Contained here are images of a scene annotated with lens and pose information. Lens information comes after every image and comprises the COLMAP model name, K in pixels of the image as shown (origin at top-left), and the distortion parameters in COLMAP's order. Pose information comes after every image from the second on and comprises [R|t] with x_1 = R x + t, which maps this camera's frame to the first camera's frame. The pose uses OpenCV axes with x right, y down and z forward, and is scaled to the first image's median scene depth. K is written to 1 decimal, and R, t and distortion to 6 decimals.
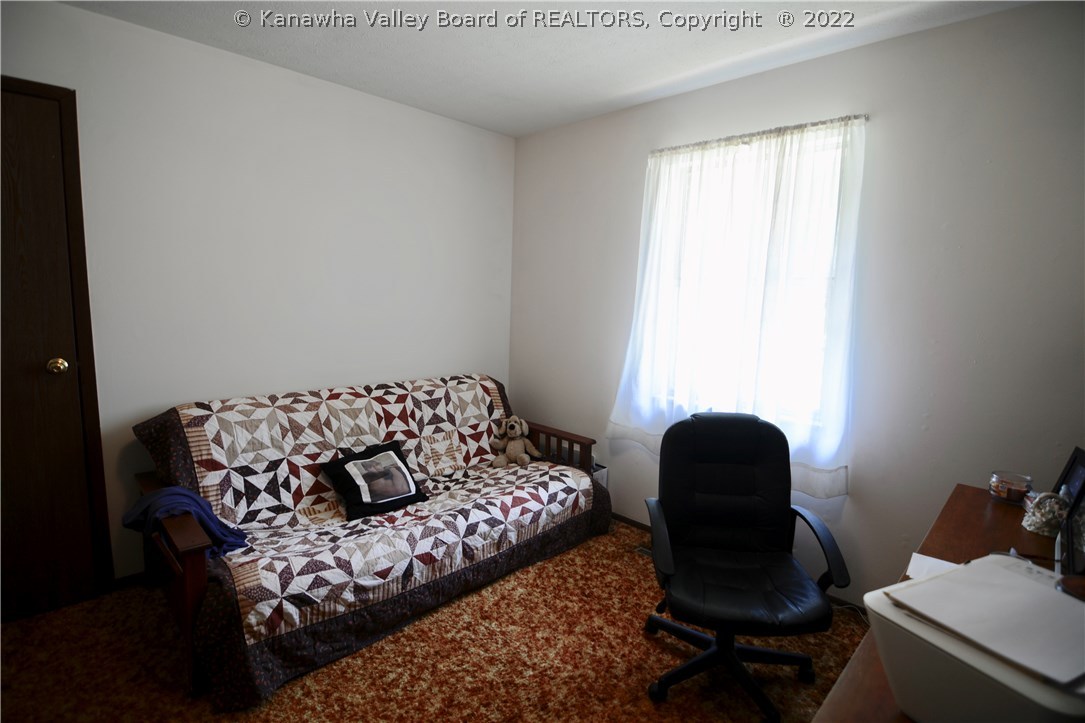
lens RADIAL K [[526.7, 0, 542.6], [0, 526.7, 368.7], [0, 0, 1]] dist [-0.003736, -0.014534]
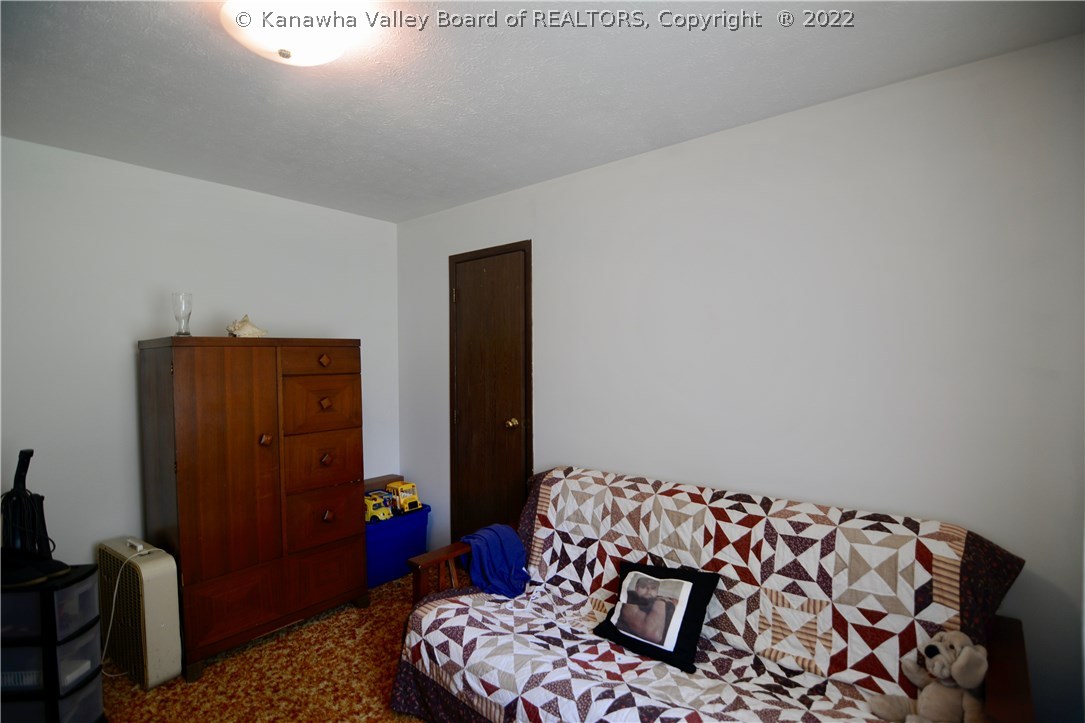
lens RADIAL K [[526.7, 0, 542.6], [0, 526.7, 368.7], [0, 0, 1]] dist [-0.003736, -0.014534]
pose [[0.096620, -0.016952, -0.995177, 0.452238], [-0.125616, 0.991652, -0.029087, -0.098948], [0.987363, 0.127821, 0.093684, 0.708548]]
